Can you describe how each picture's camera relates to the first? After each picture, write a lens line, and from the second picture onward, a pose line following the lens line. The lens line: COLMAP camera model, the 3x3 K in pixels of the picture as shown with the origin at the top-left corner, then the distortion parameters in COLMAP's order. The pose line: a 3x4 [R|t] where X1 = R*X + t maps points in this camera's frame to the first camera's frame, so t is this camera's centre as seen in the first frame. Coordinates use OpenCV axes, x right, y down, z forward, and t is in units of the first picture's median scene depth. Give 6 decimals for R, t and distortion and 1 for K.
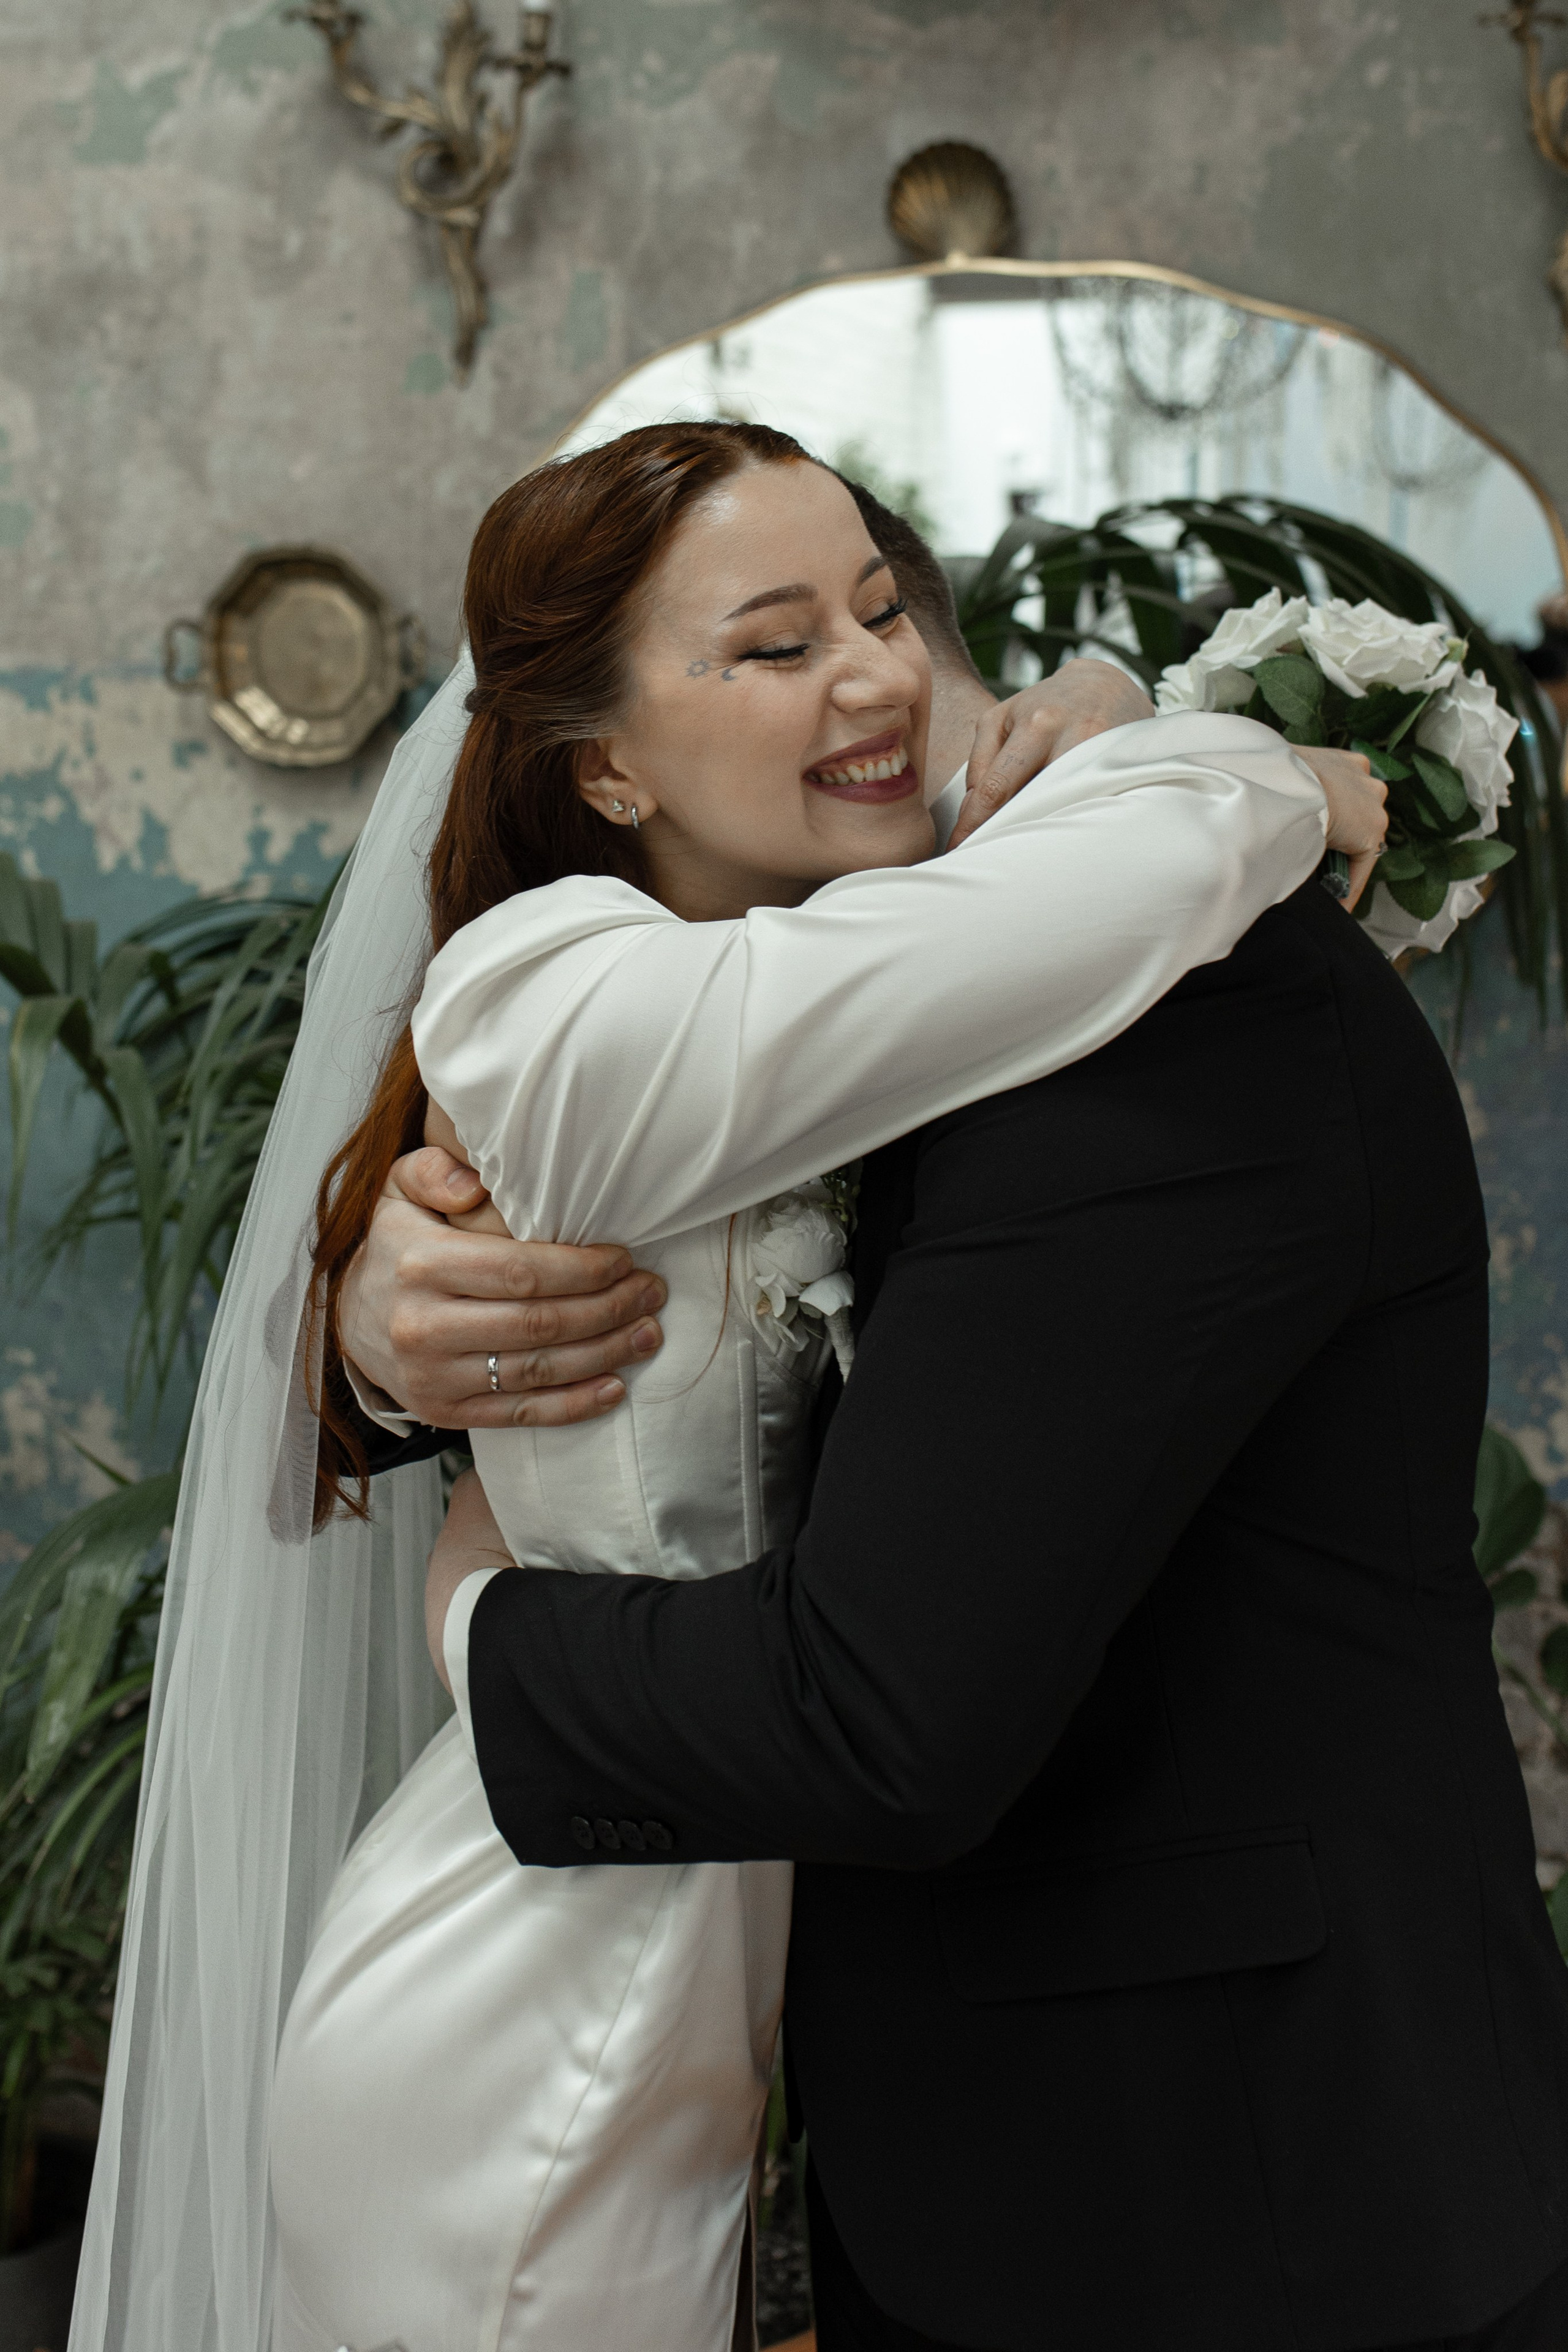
lens RADIAL K [[2976.6, 0, 709.3], [0, 2976.6, 962.2], [0, 0, 1]] dist [0.000514, 0.000000]
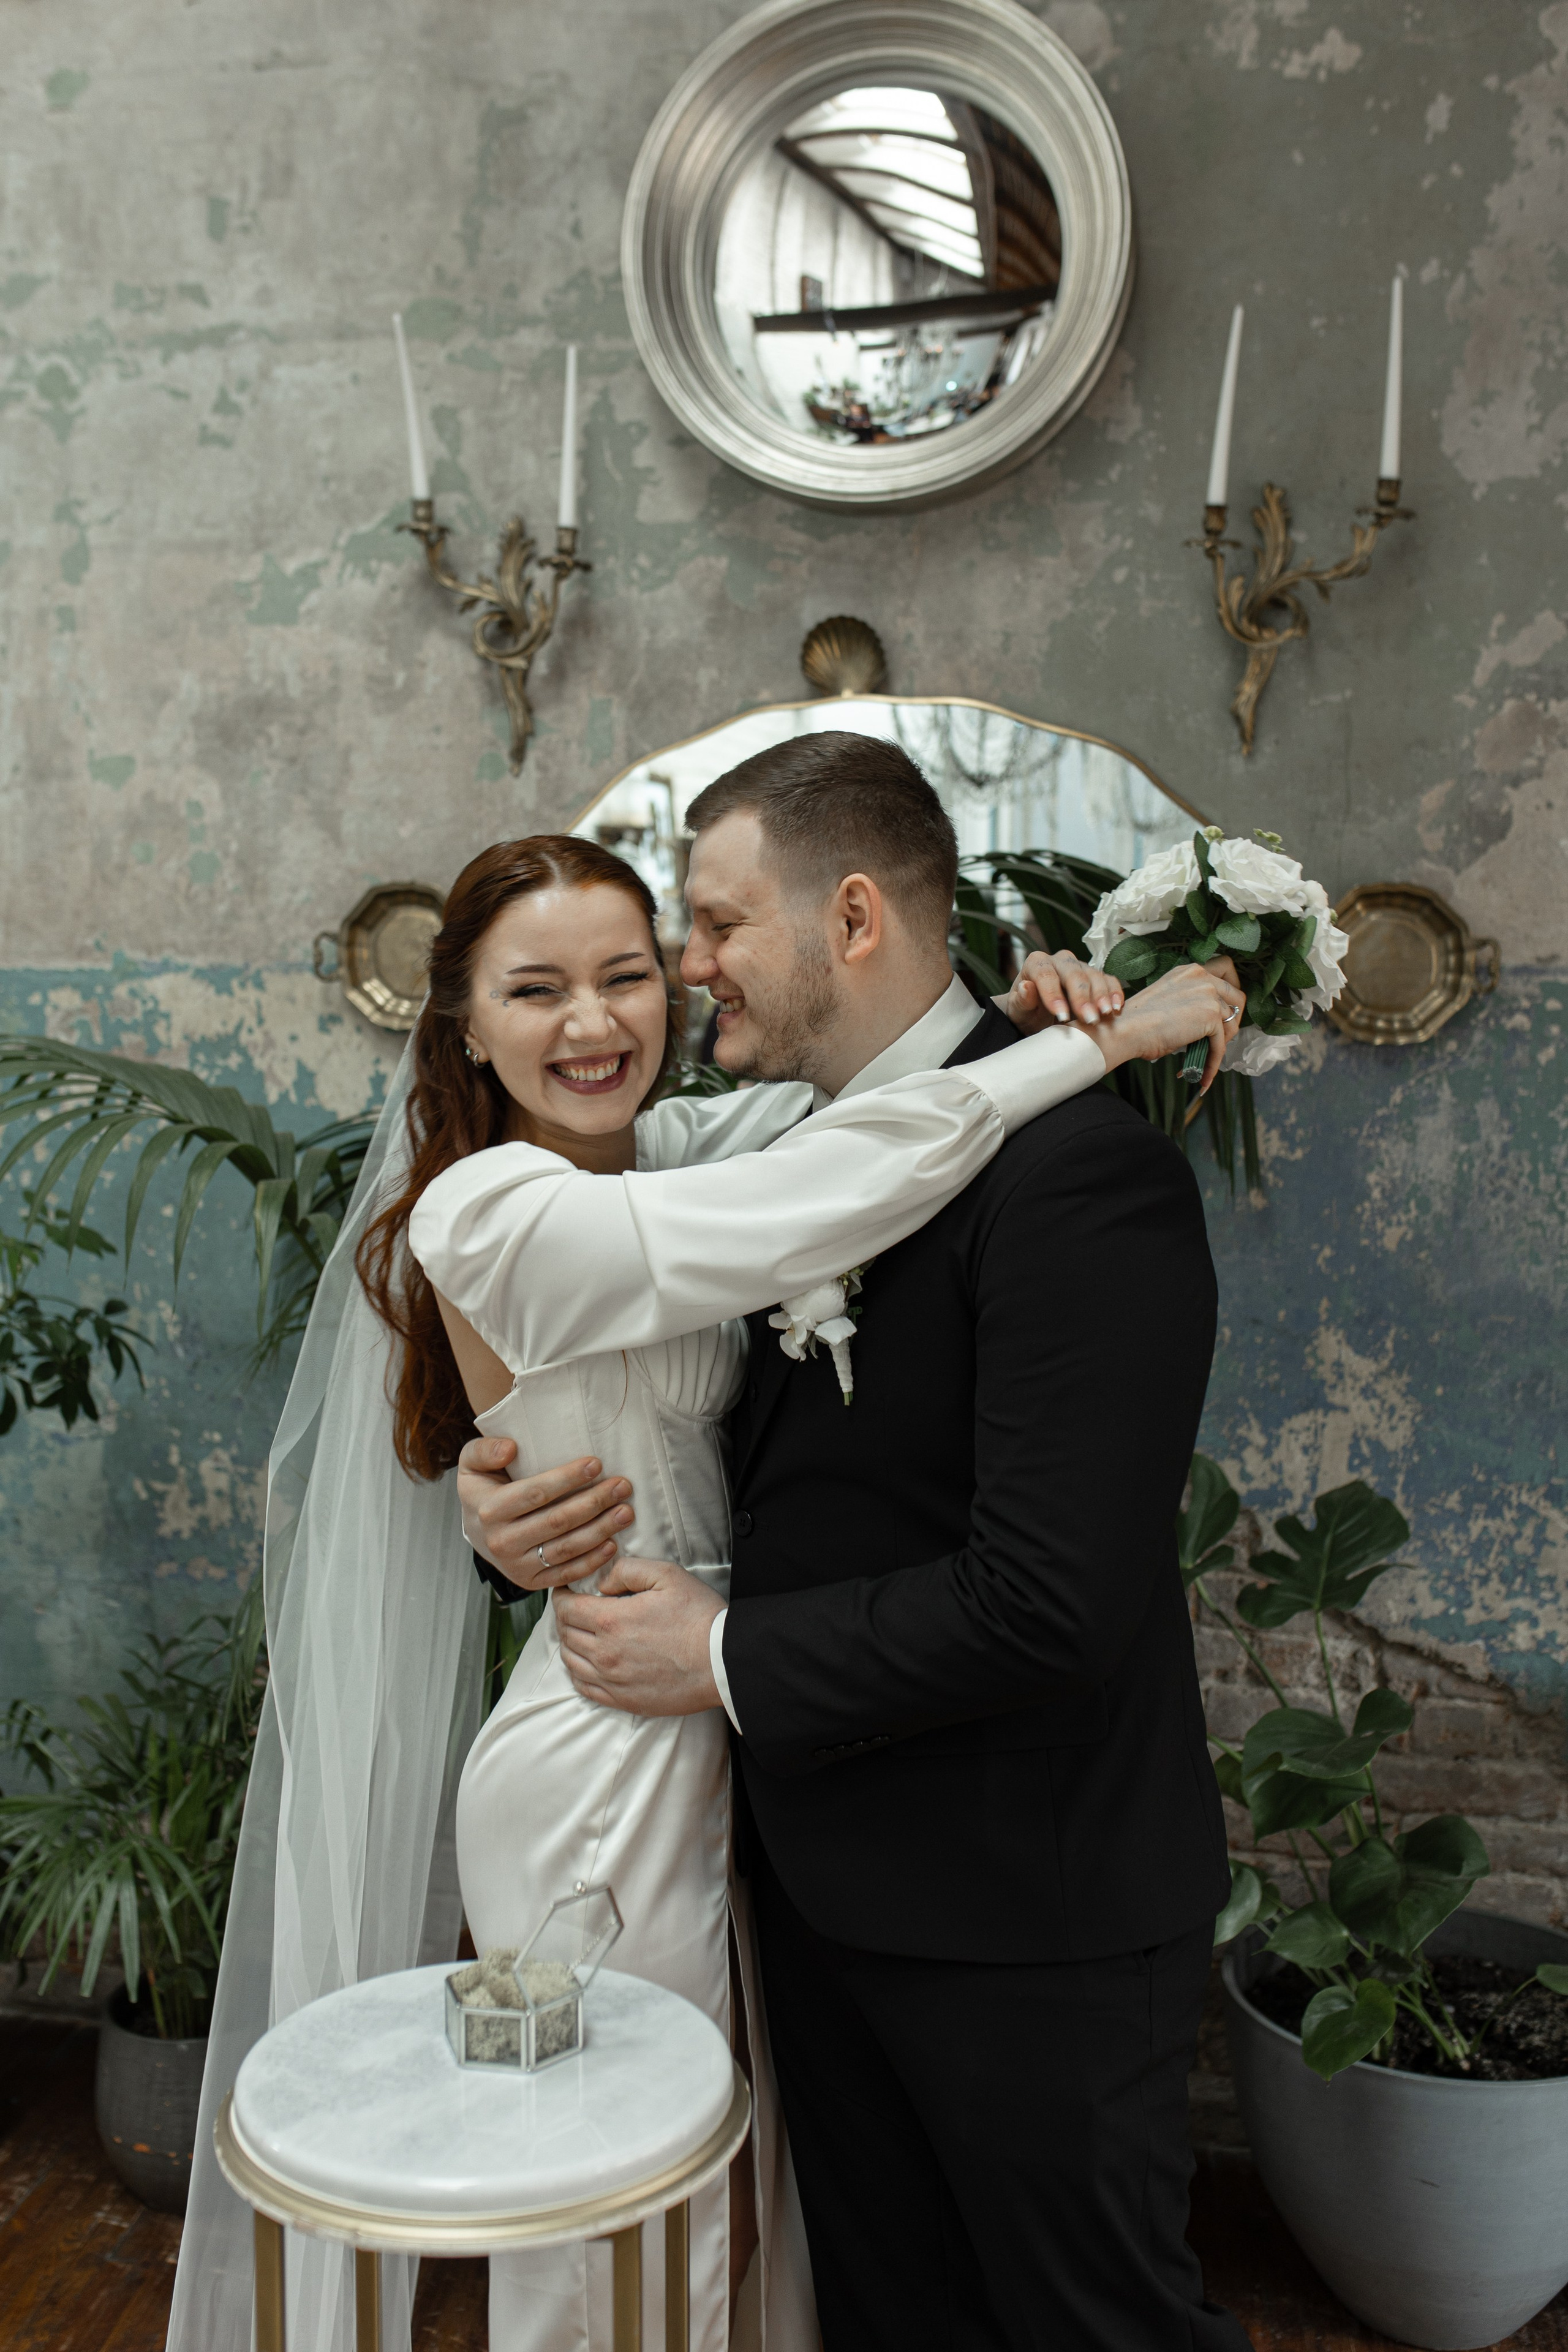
lens RADIAL K [[2237.5, 0, 766.2], [0, 2237.5, 1159.8], [0, 0, 1]] dist [0.000161, 0.000000]
pose [[0.998073, -0.009524, 0.061317, -0.028815], [0.010097, 0.999908, -0.009034, 0.010372], [-0.061226, 0.009636, 0.998077, -0.125594]]
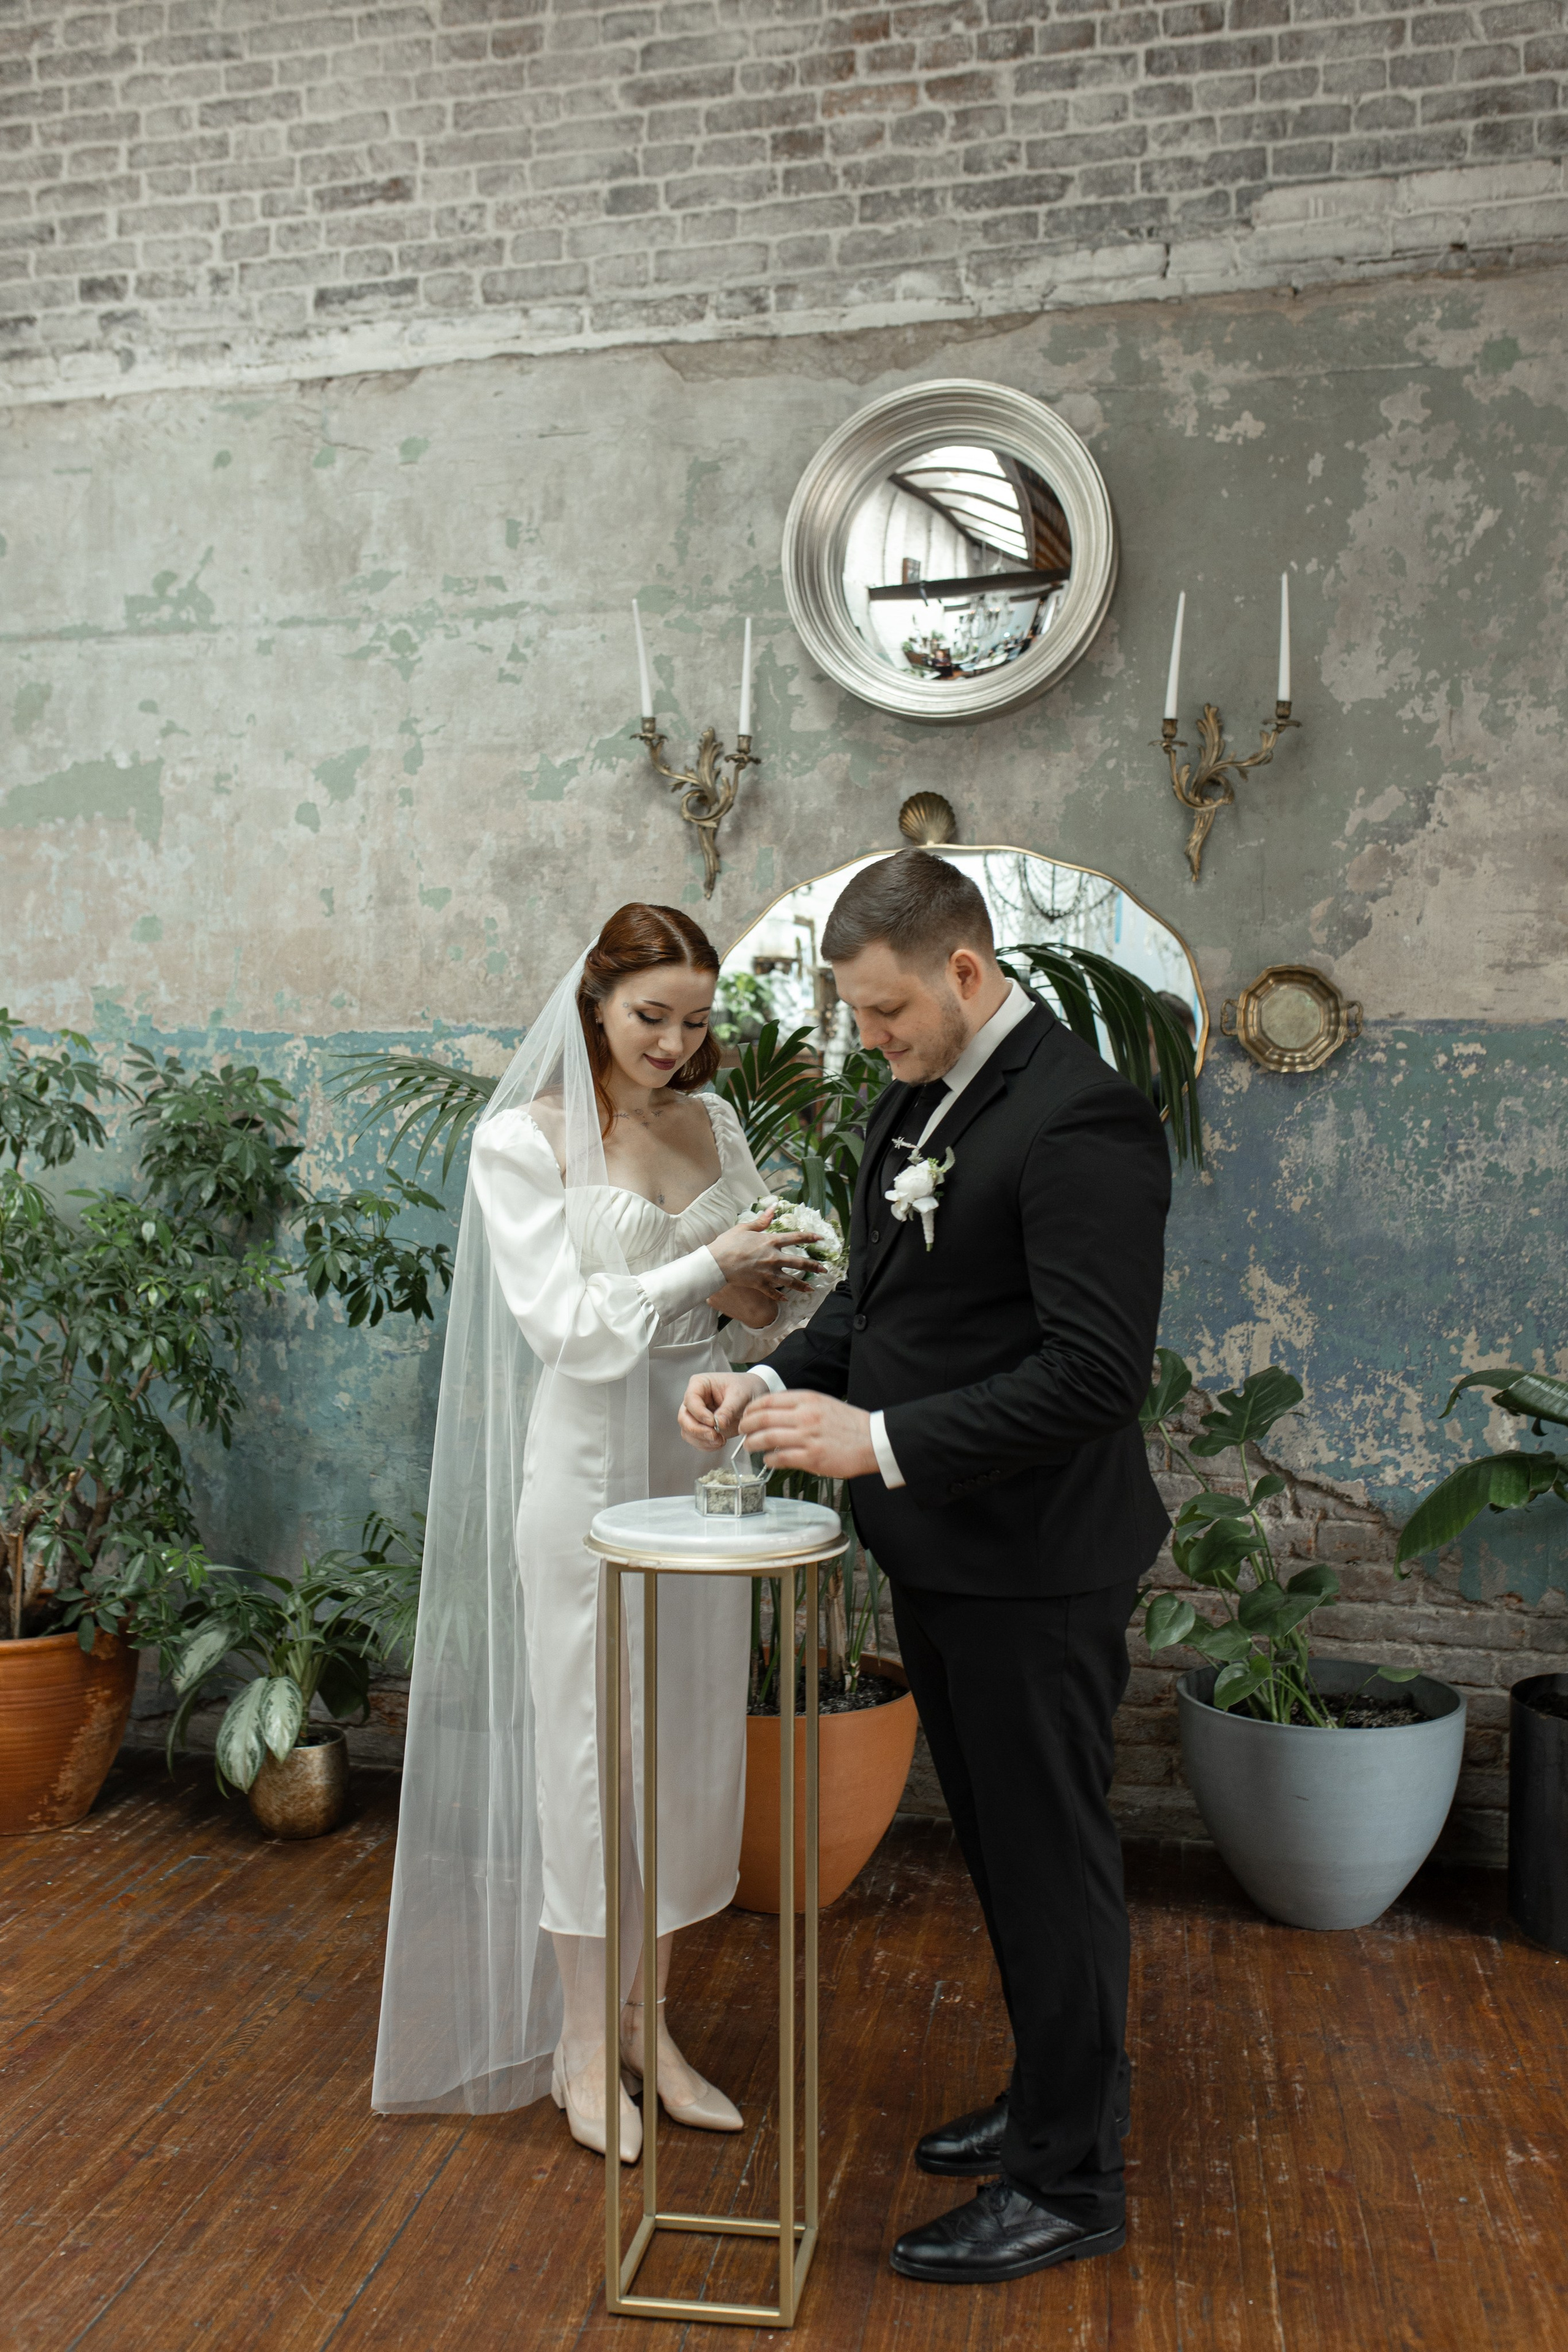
lens RADIAL K [[2192.6, 0, 767.7], [0, 2192.6, 1167.5], [0, 0, 1]] dist [0.000322, 0.000000]
pose [[0.999991, -0.004298, -0.000165, -0.039806], [0.004278, 0.997797, -0.066201, 0.115534], [0.000449, 0.066199, 0.997806, -0.623497]]
